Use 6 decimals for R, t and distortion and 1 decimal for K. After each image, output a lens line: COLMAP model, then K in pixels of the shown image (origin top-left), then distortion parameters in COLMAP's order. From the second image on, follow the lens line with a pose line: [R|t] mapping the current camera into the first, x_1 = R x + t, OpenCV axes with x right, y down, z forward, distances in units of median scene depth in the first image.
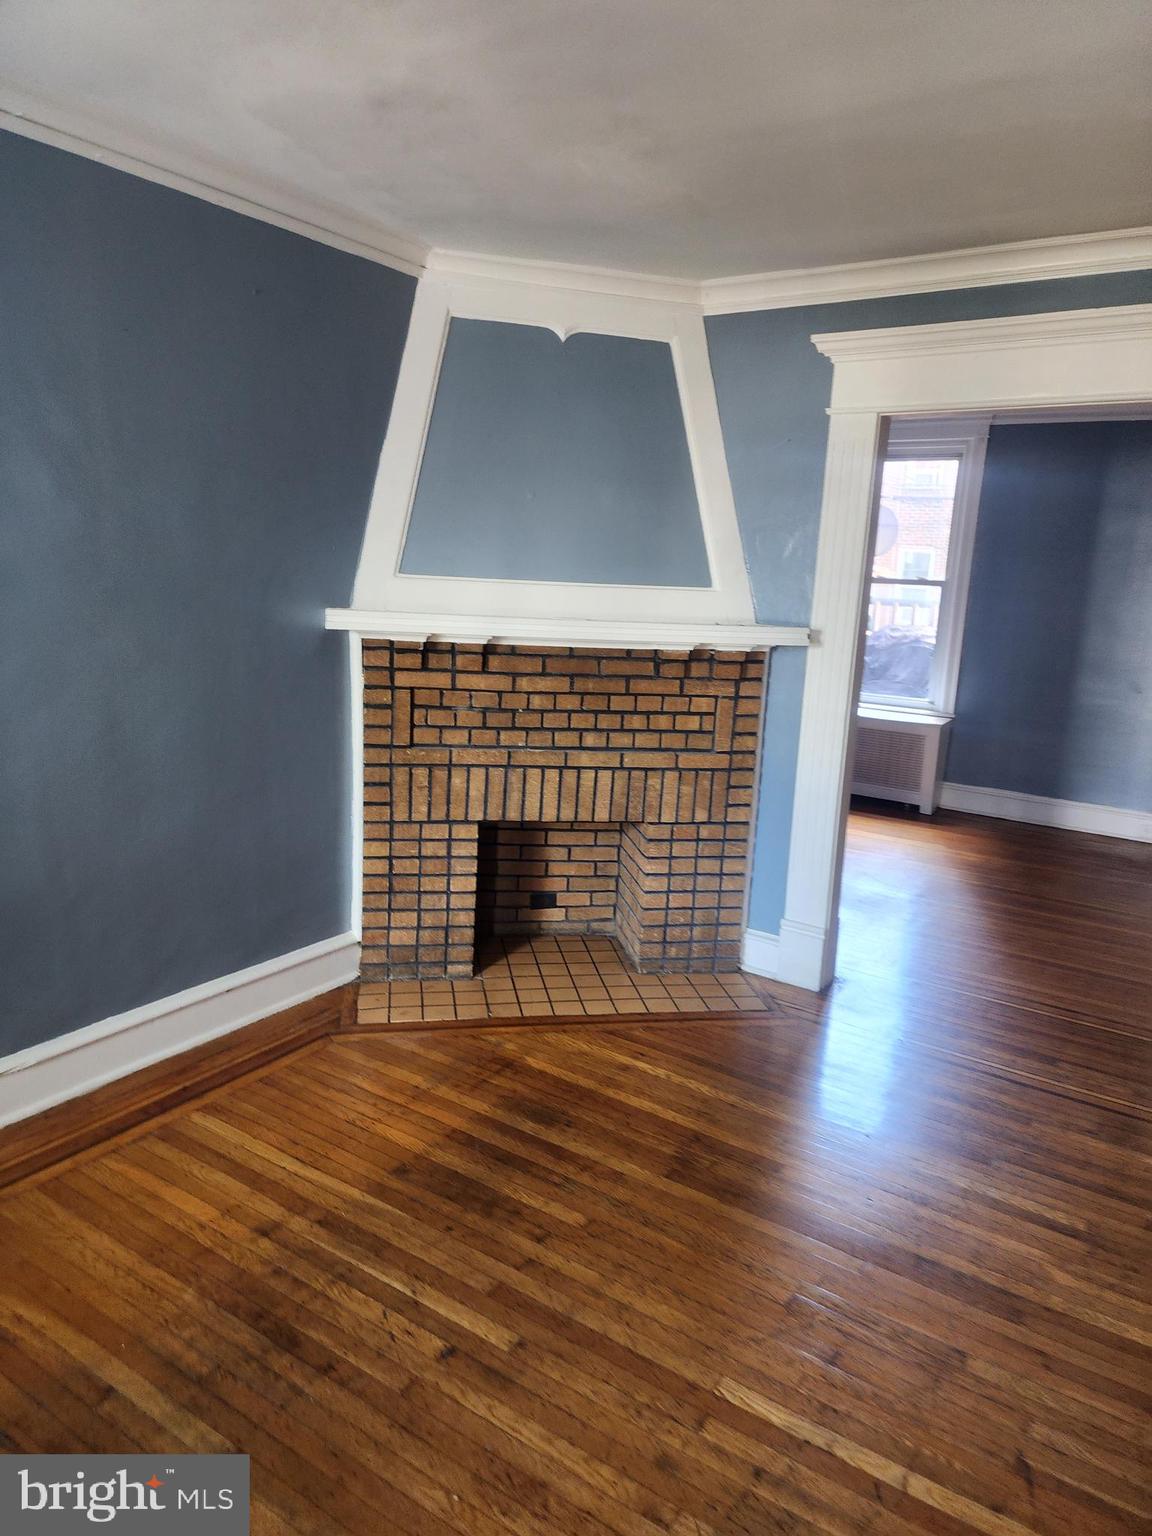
lens RADIAL K [[1027.1, 0, 579.9], [0, 1027.1, 766.0], [0, 0, 1]] dist [0.082255, -0.075495]
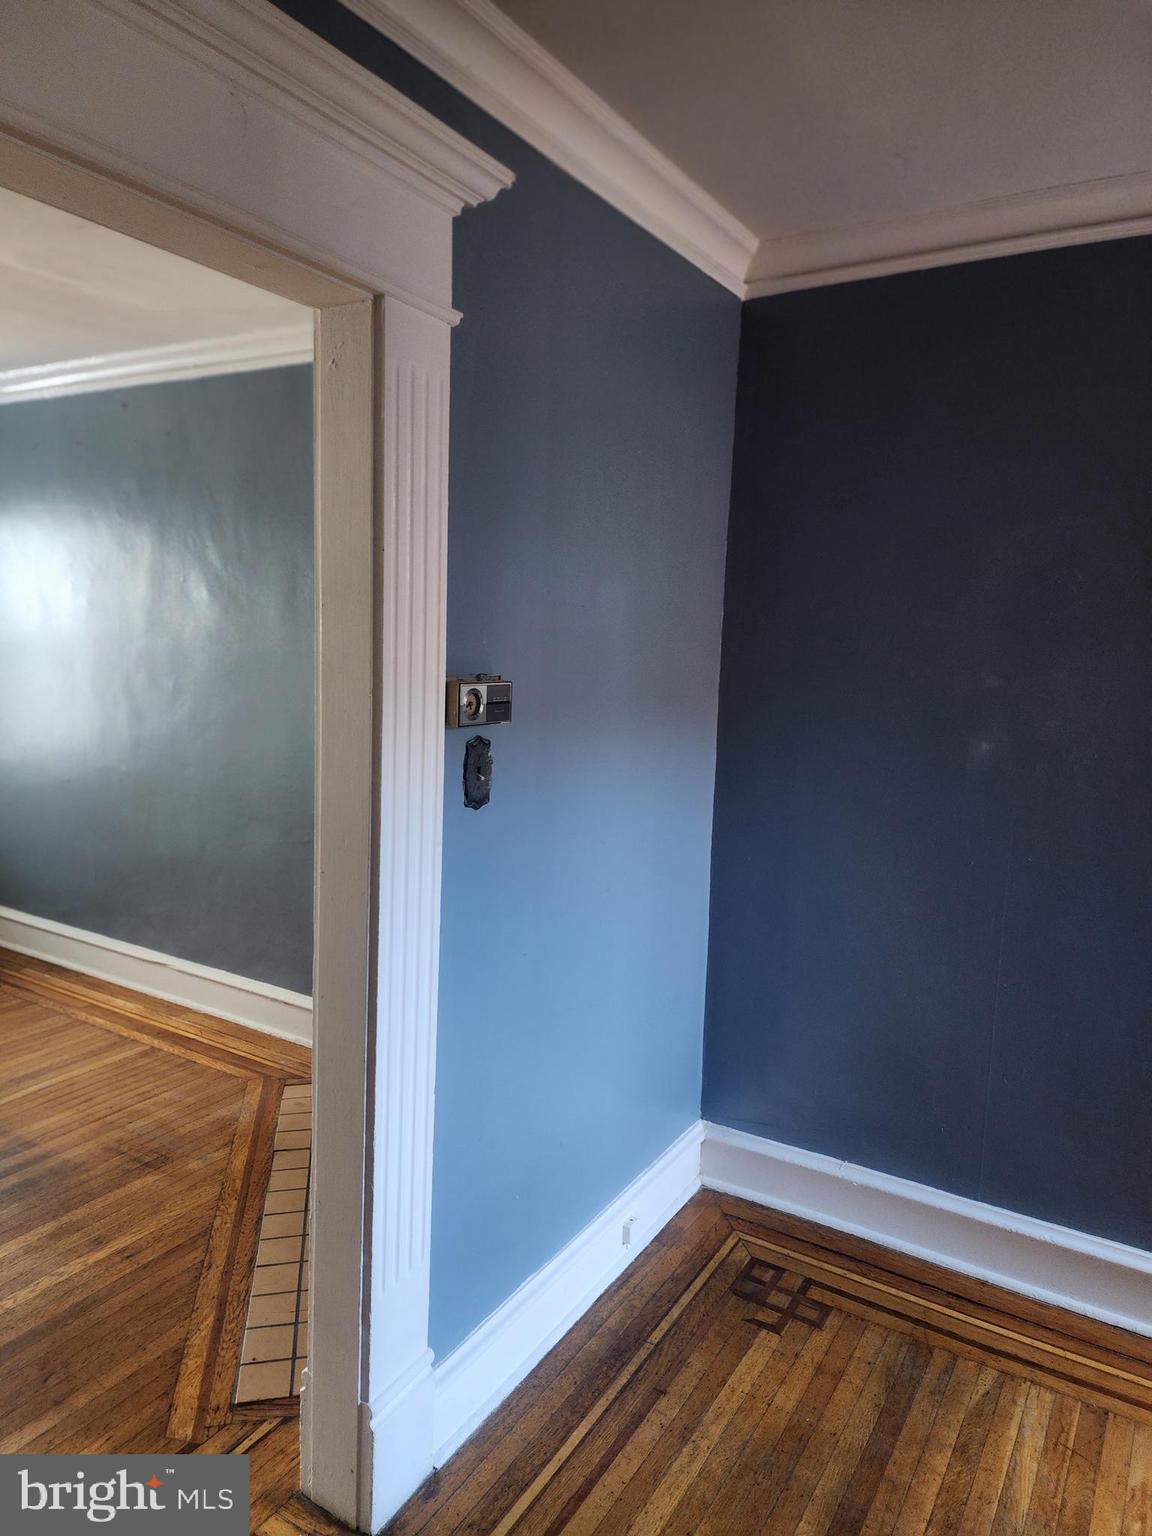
lens RADIAL K [[1018.8, 0, 576.0], [0, 1018.8, 768.0], [0, 0, 1]] dist [0.077354, -0.066370]
pose [[0.027269, 0.087961, -0.995751, 0.980536], [-0.225461, 0.970995, 0.079600, -0.253302], [0.973871, 0.222332, 0.046310, 1.473549]]
